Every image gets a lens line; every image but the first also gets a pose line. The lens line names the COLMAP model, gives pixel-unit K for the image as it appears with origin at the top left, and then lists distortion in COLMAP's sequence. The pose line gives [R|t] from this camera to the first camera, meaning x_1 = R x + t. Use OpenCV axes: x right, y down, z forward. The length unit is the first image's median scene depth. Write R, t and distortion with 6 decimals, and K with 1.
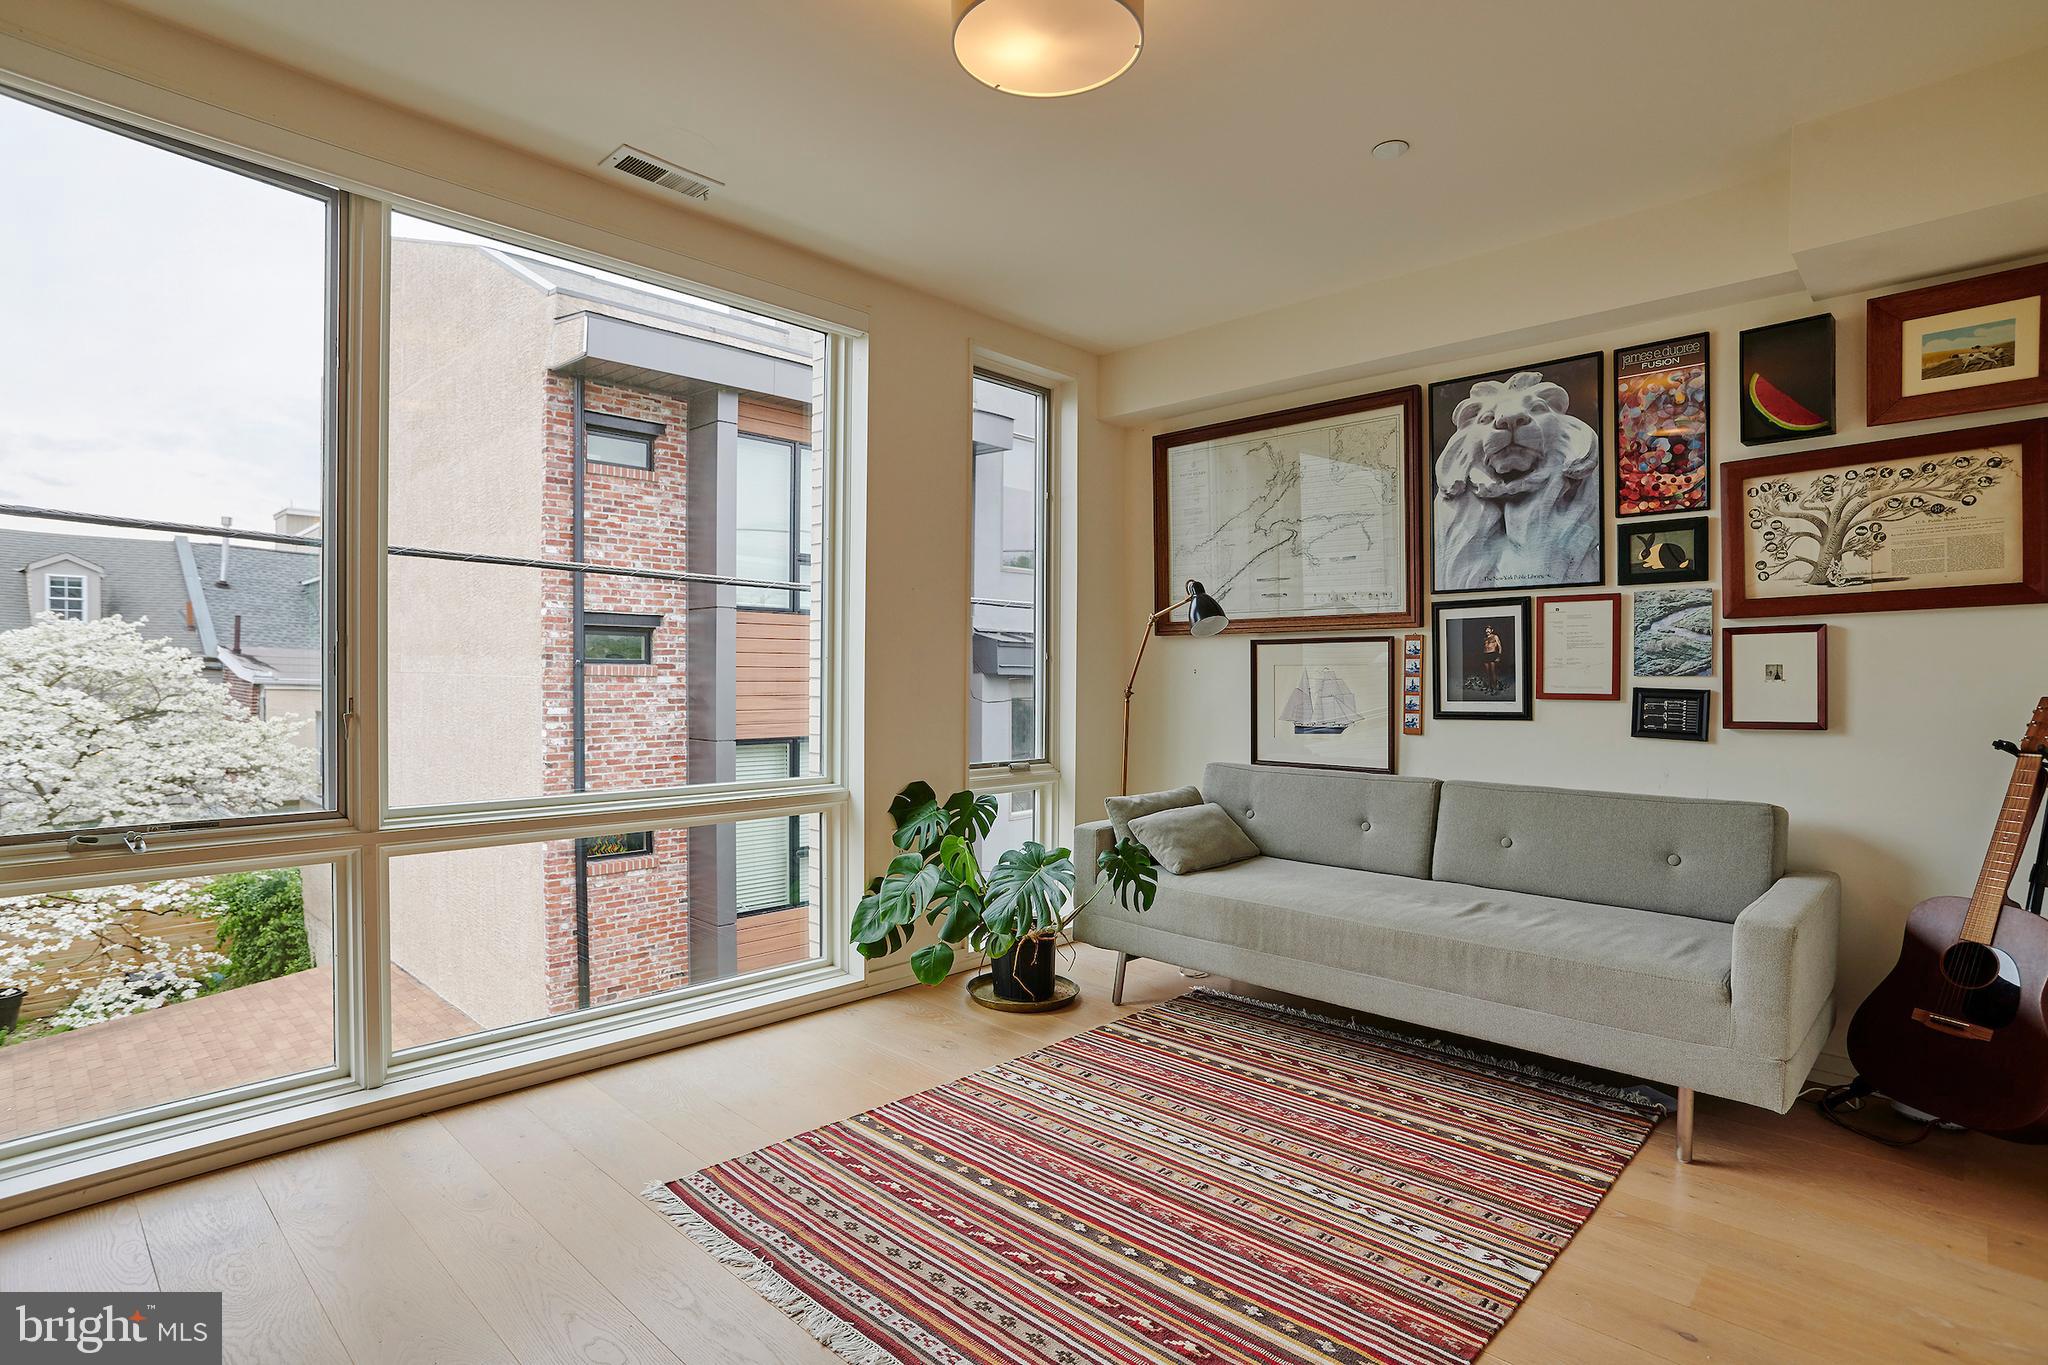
lens RADIAL K [[1039.5, 0, 1011.7], [0, 1039.5, 686.2], [0, 0, 1]] dist [-0.011978, 0.001985]
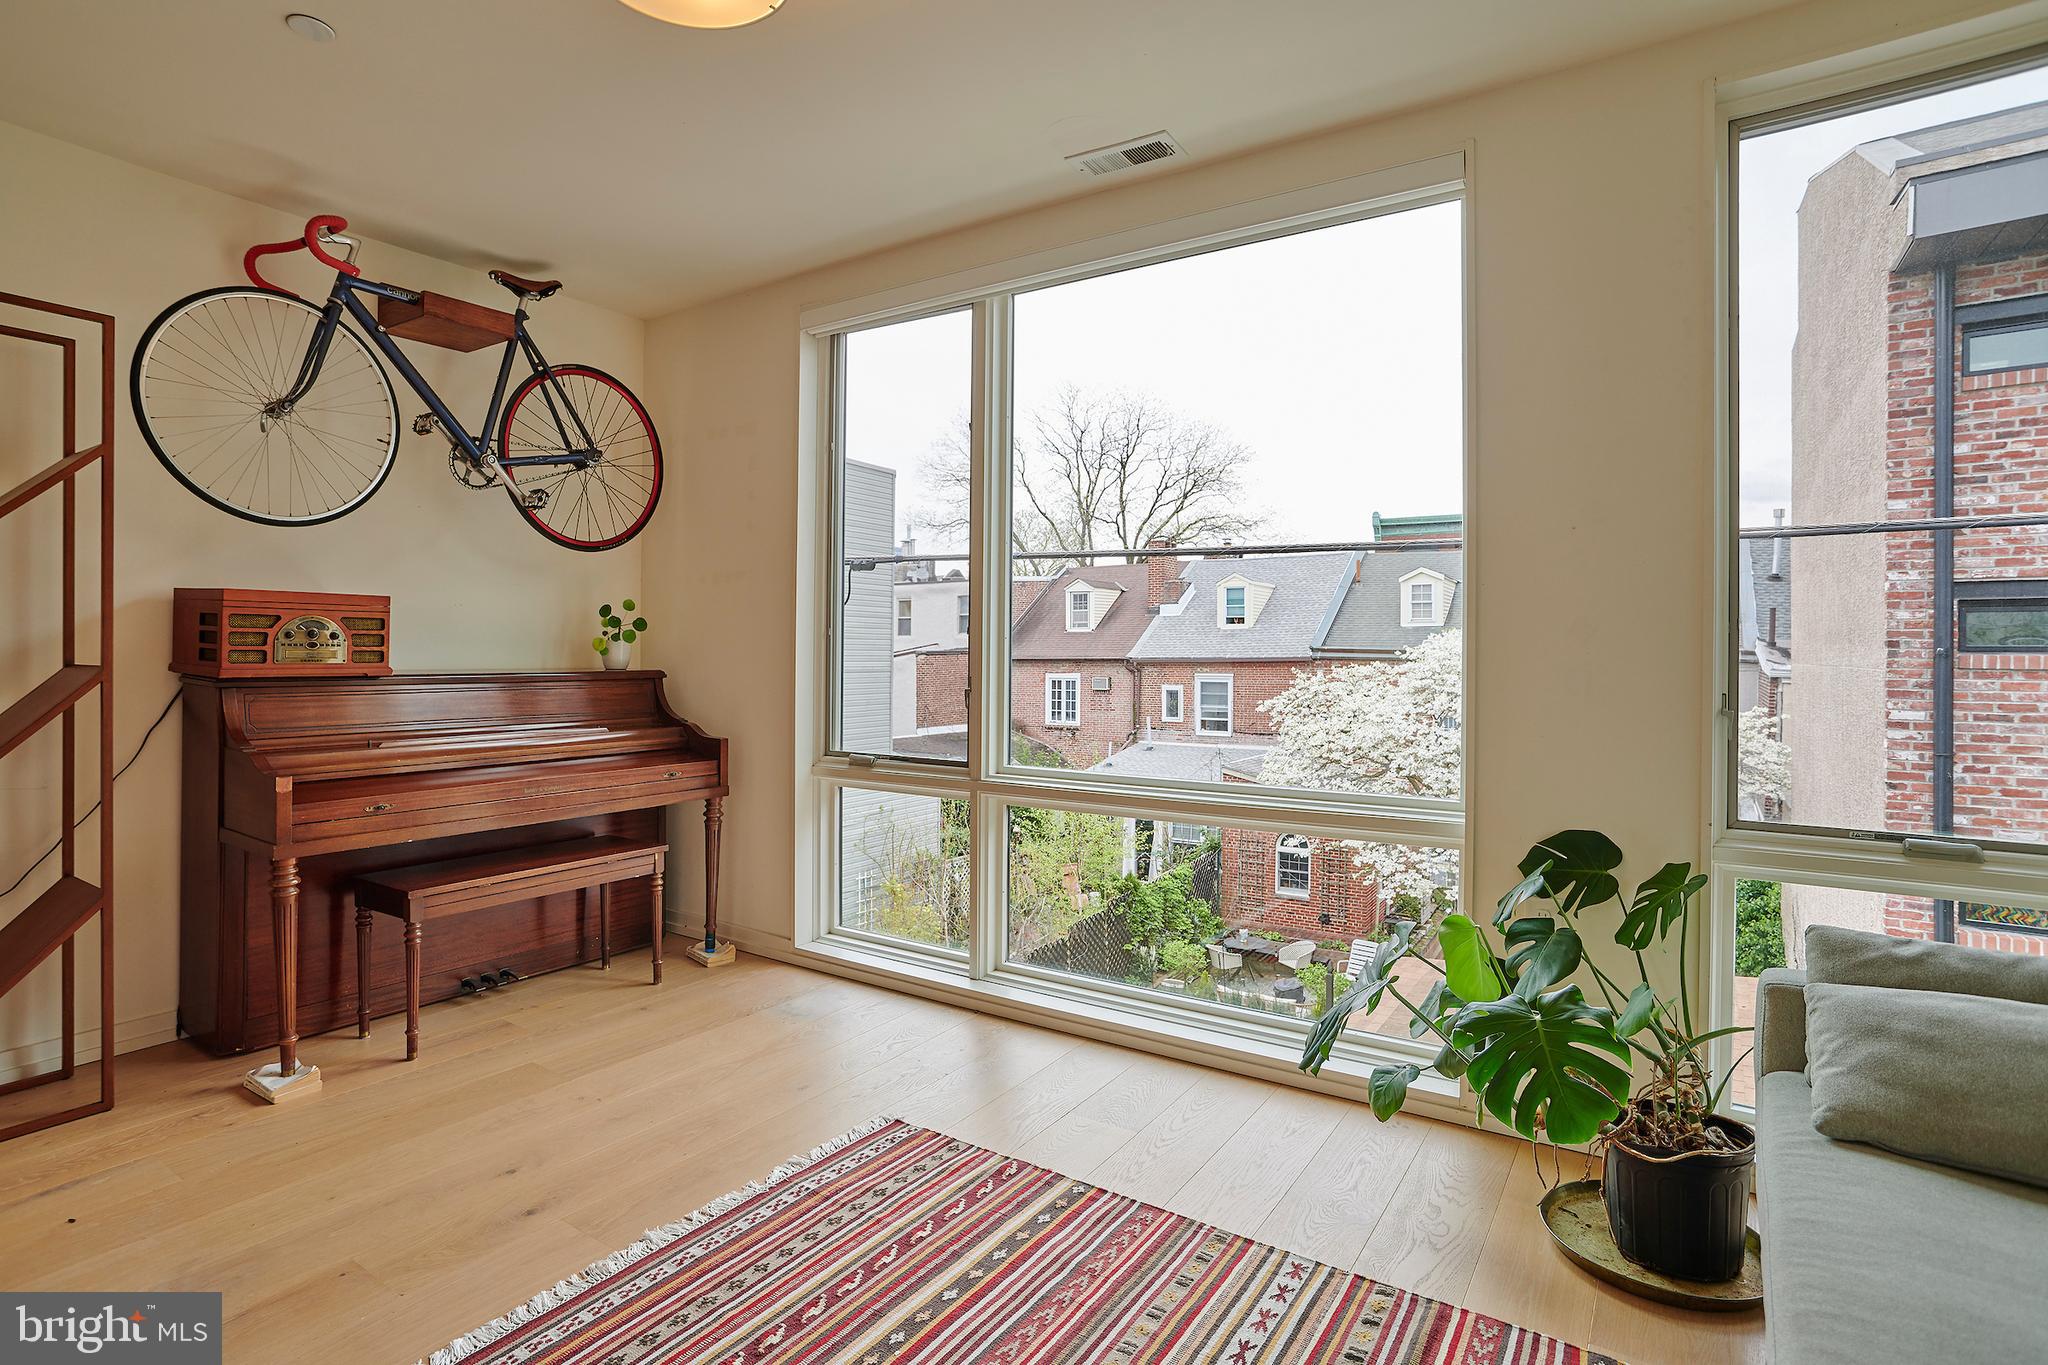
lens RADIAL K [[1039.5, 0, 1011.4], [0, 1039.5, 662.0], [0, 0, 1]] dist [-0.011978, 0.001985]
pose [[0.180536, -0.002341, -0.983566, 0.184809], [-0.015818, 0.999861, -0.005283, -0.000839], [0.983441, 0.016512, 0.180474, 0.216203]]
